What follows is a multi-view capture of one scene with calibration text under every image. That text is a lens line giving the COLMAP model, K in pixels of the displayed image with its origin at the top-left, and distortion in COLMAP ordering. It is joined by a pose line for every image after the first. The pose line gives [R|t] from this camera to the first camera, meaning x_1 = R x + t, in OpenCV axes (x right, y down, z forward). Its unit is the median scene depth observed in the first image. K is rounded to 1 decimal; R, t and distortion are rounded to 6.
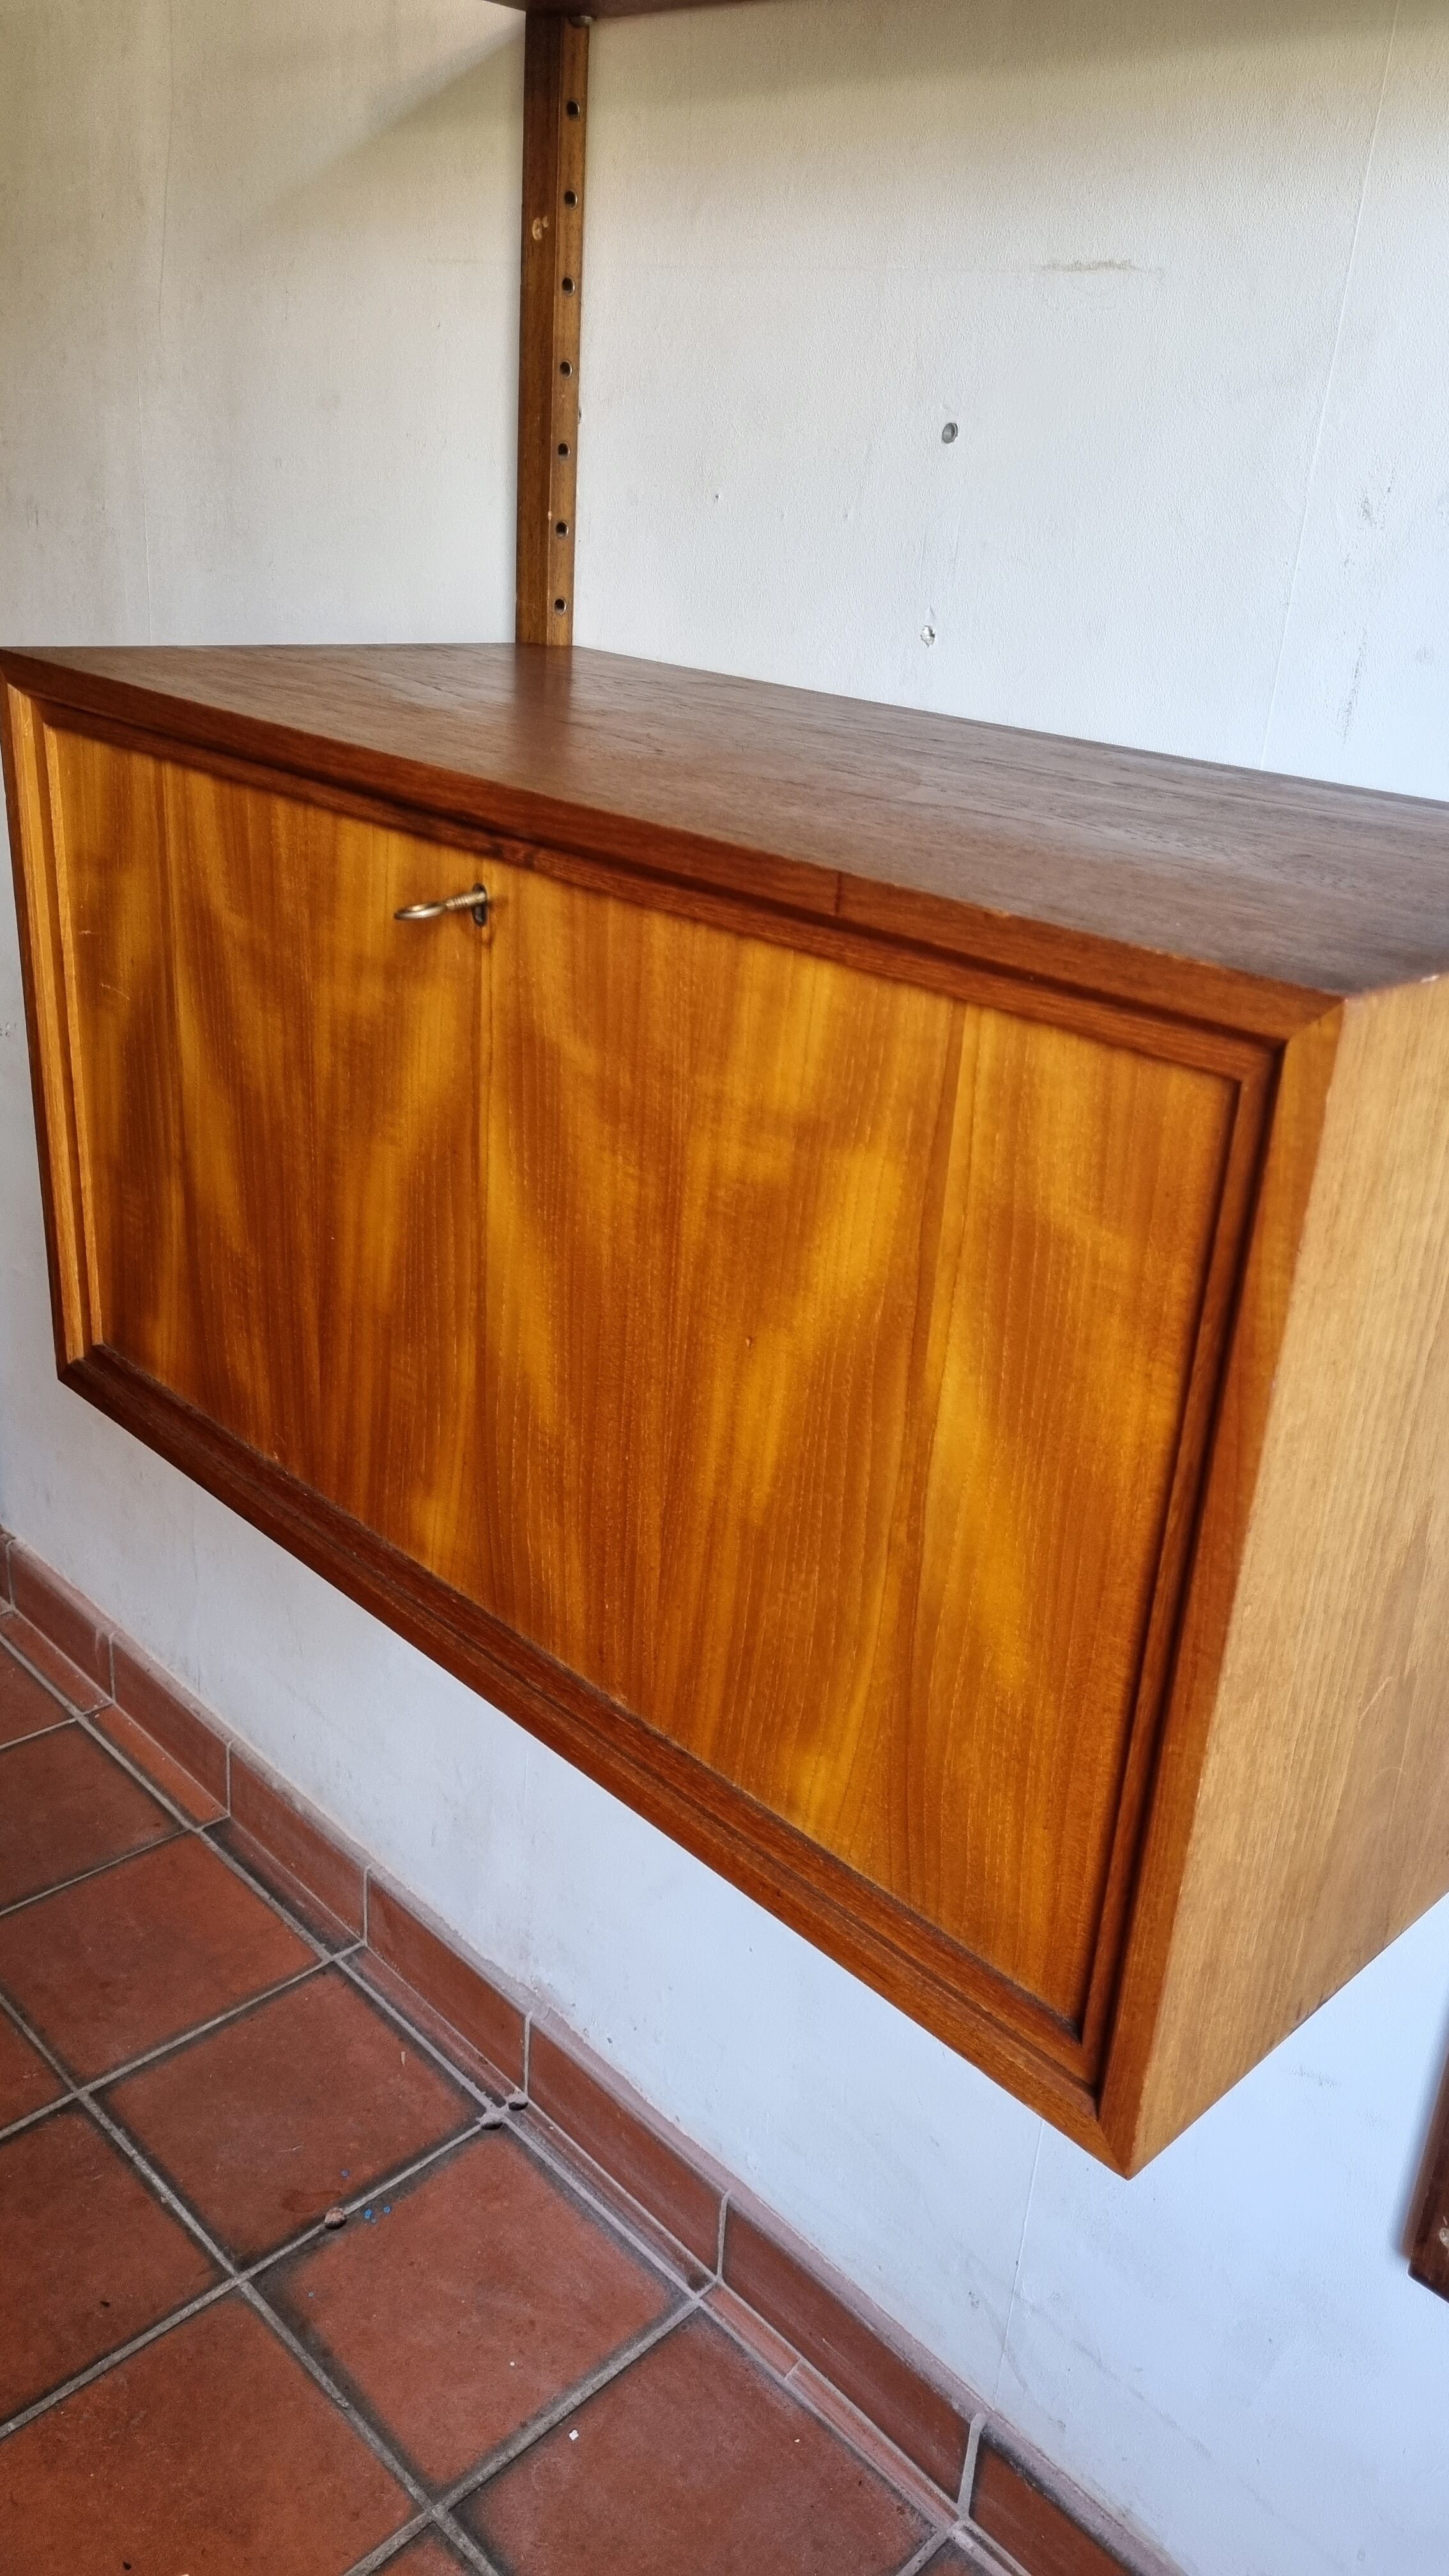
lens RADIAL K [[1973.5, 0, 756.7], [0, 1973.5, 1305.2], [0, 0, 1]] dist [0.045945, -0.013430]
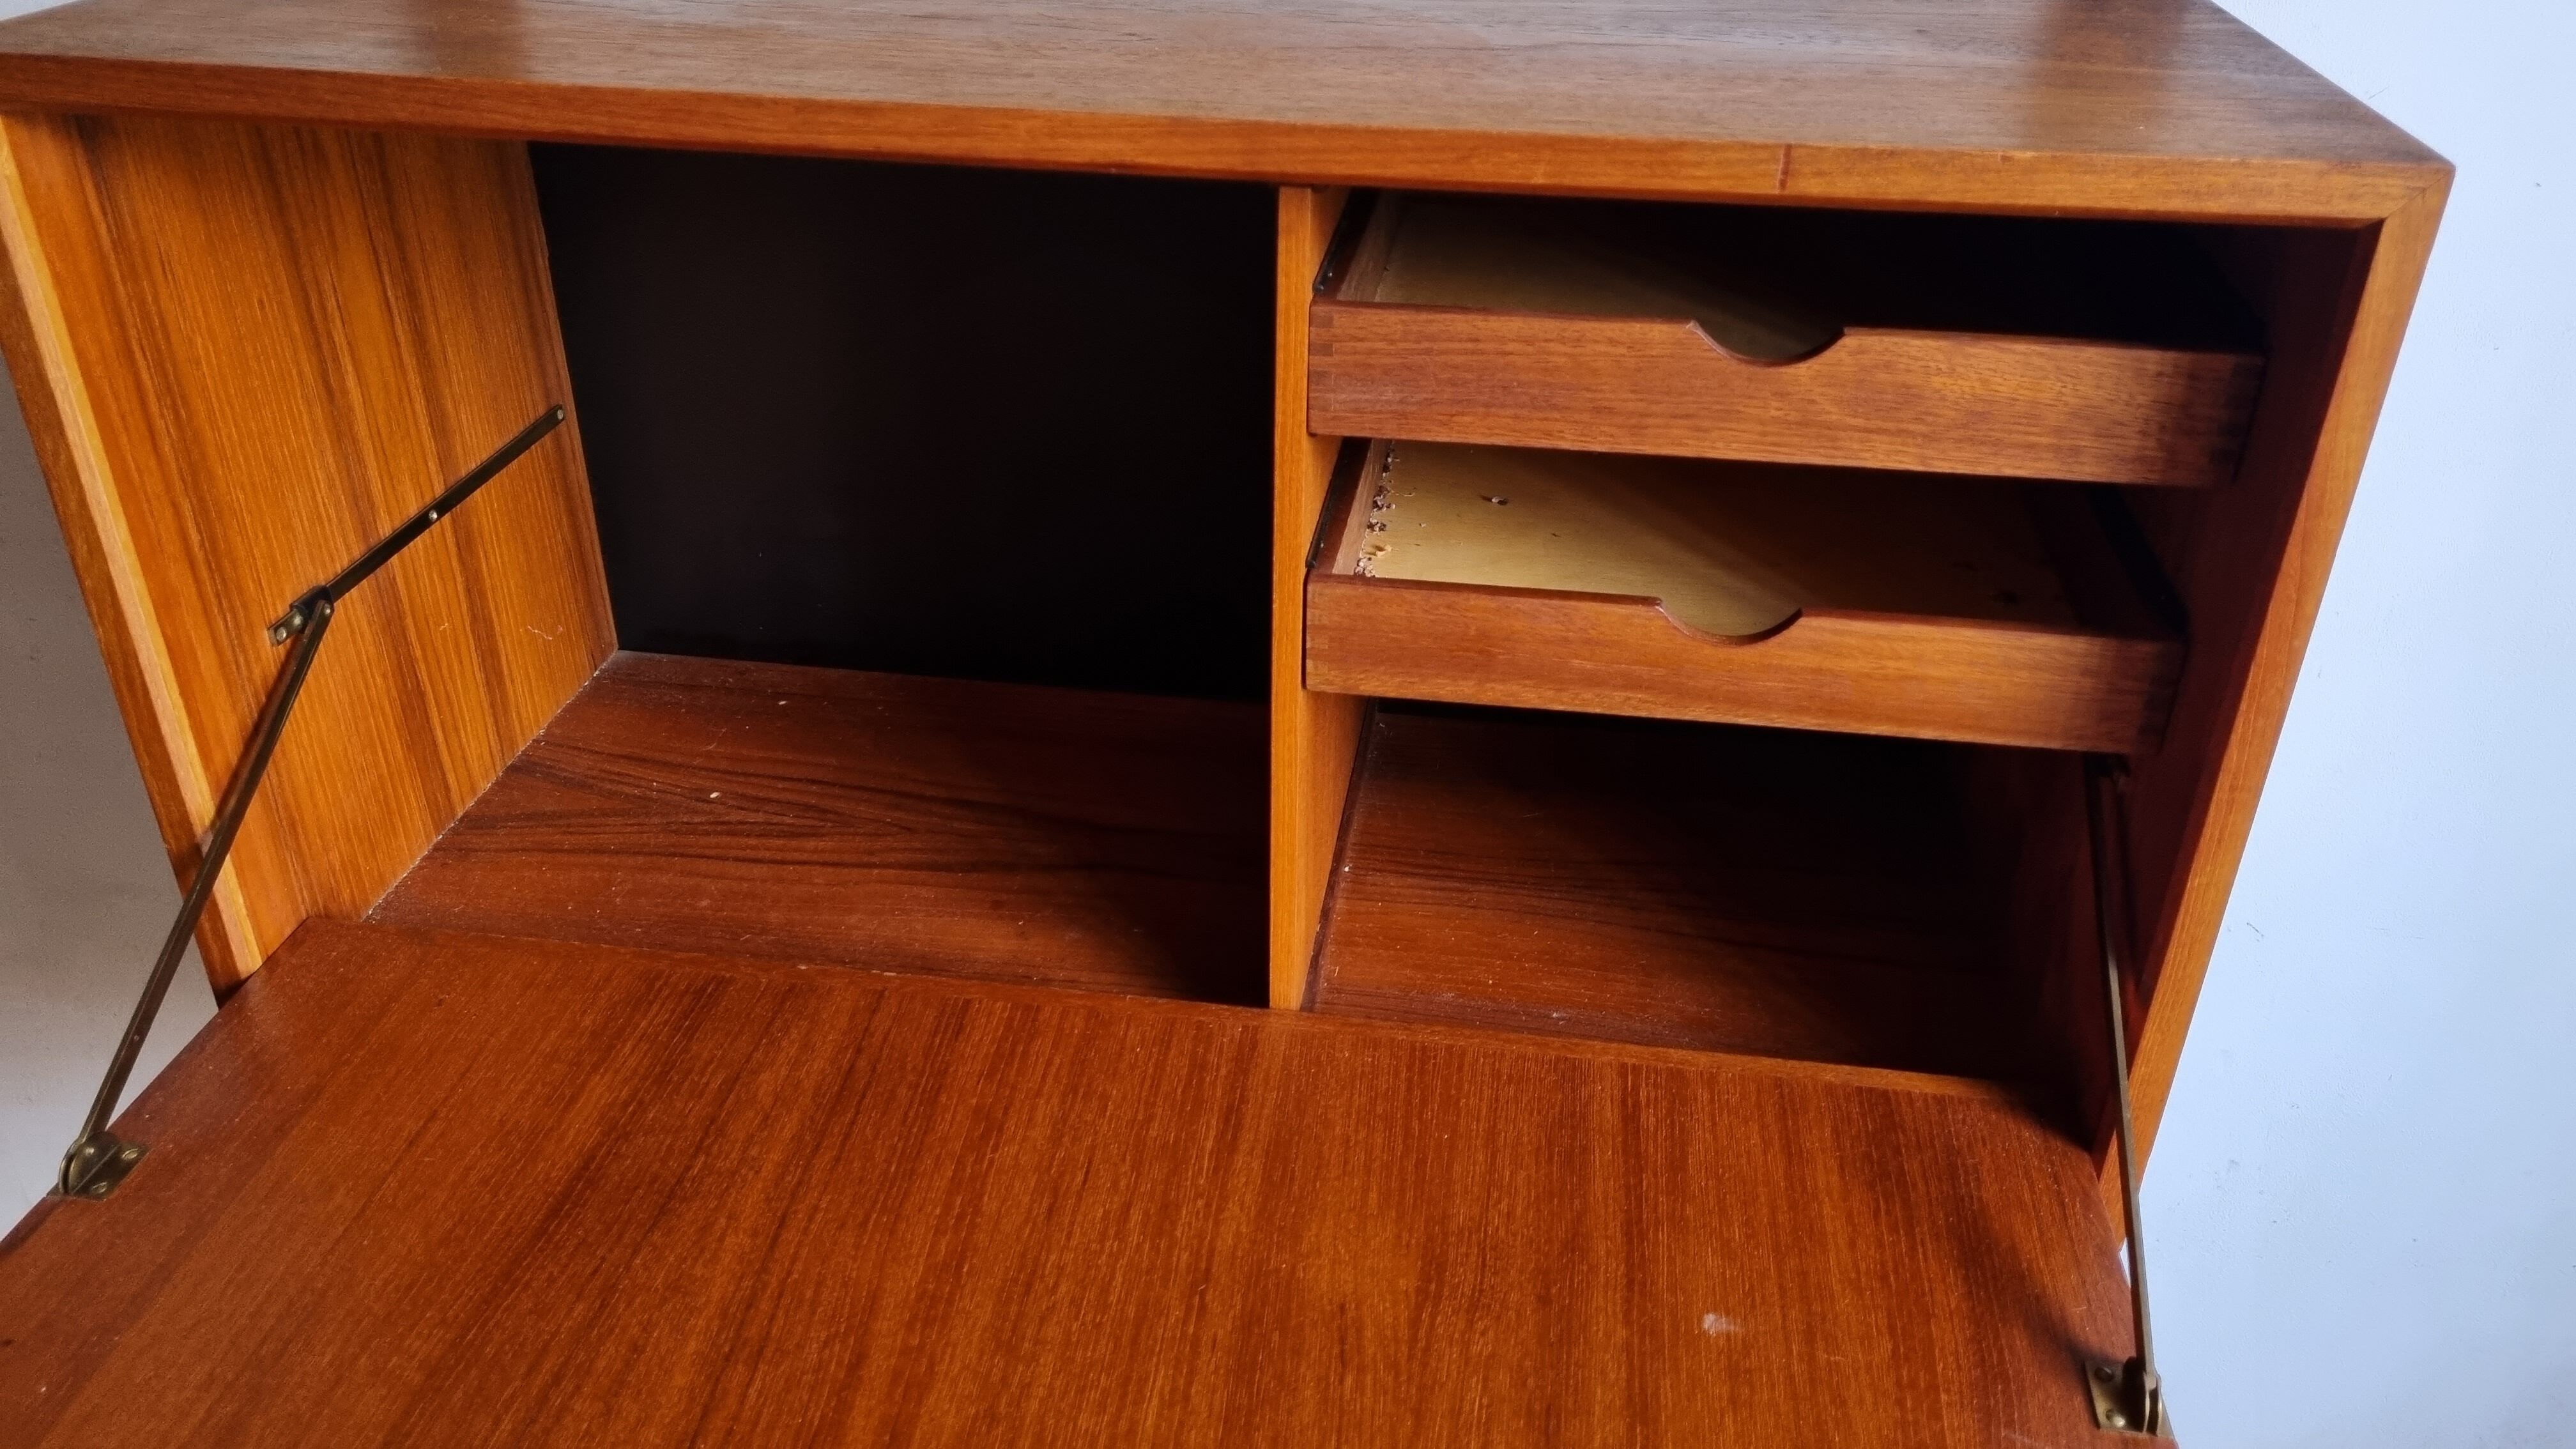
lens RADIAL K [[1977.3, 0, 1288.0], [0, 1977.3, 724.5], [0, 0, 1]] dist [0.041020, -0.006132]
pose [[0.789660, -0.351698, 0.502738, -0.675241], [0.278727, 0.935600, 0.216710, -0.224939], [-0.546578, -0.031000, 0.836834, 0.338865]]
